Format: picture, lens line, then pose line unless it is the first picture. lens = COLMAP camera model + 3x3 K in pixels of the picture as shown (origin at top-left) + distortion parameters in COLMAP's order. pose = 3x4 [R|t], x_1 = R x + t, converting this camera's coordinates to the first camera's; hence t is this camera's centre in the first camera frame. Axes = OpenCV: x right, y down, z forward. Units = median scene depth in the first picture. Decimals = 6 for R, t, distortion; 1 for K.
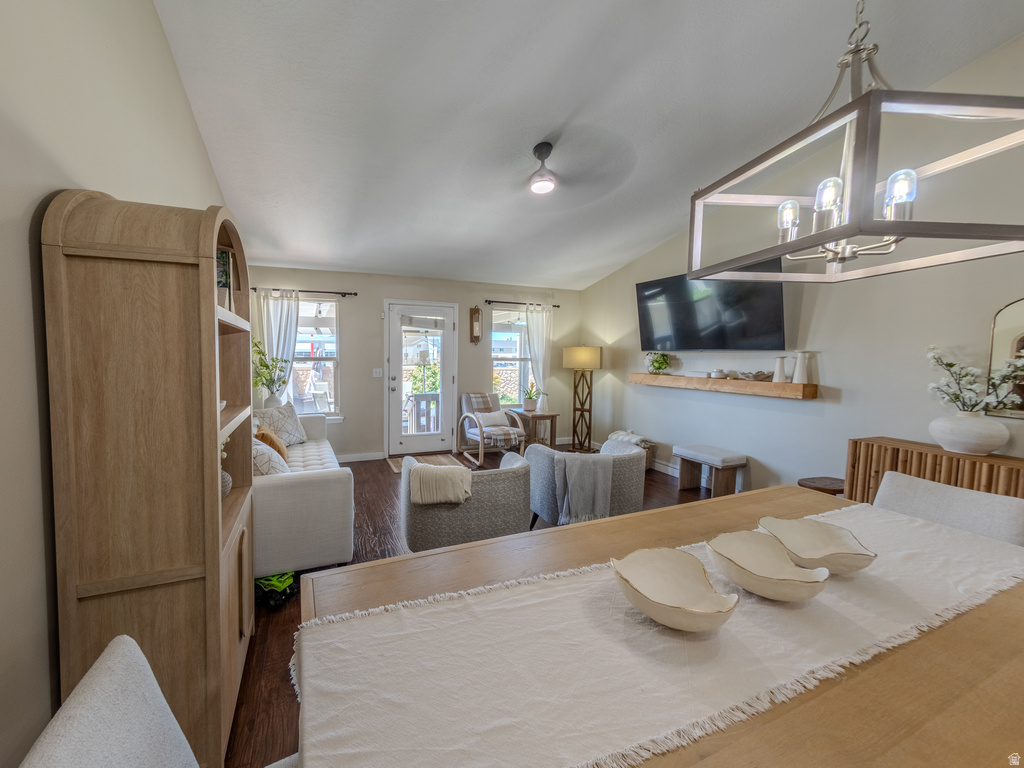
lens RADIAL K [[364.4, 0, 511.2], [0, 364.4, 371.6], [0, 0, 1]] dist [-0.000574, -0.000041]
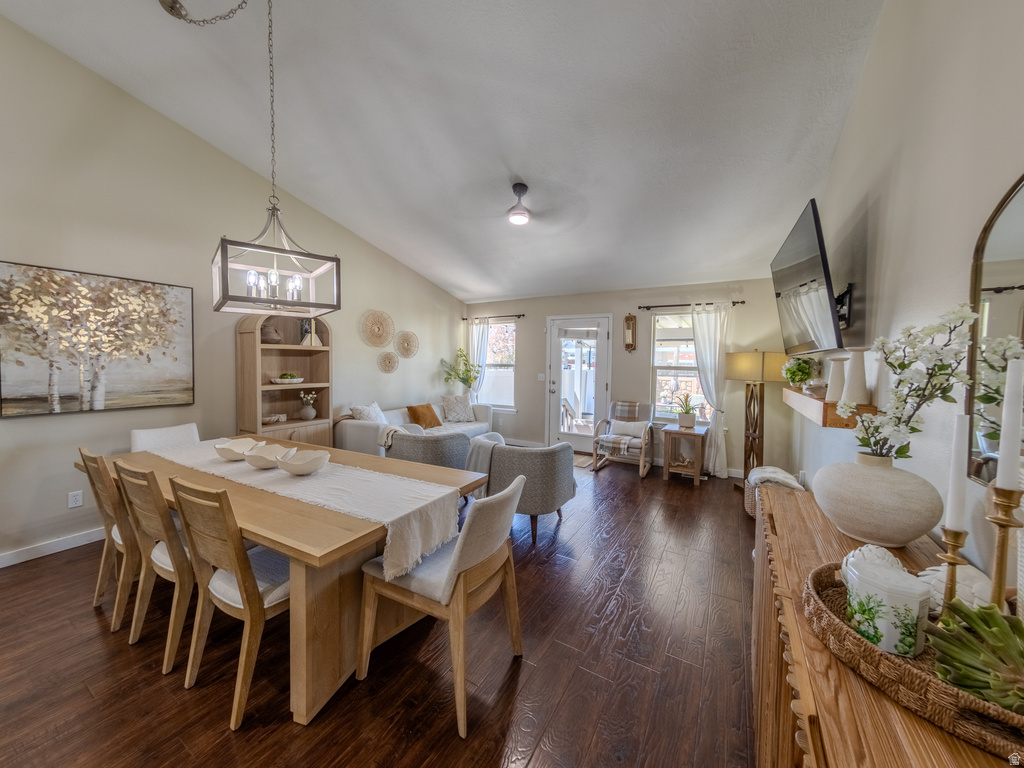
lens RADIAL K [[384.3, 0, 515.9], [0, 384.3, 373.4], [0, 0, 1]] dist [-0.000123, 0.000081]
pose [[0.648117, 0.021726, -0.761231, 0.511465], [-0.040935, 0.999142, -0.006336, 0.001780], [0.760440, 0.035268, 0.648450, 0.094526]]
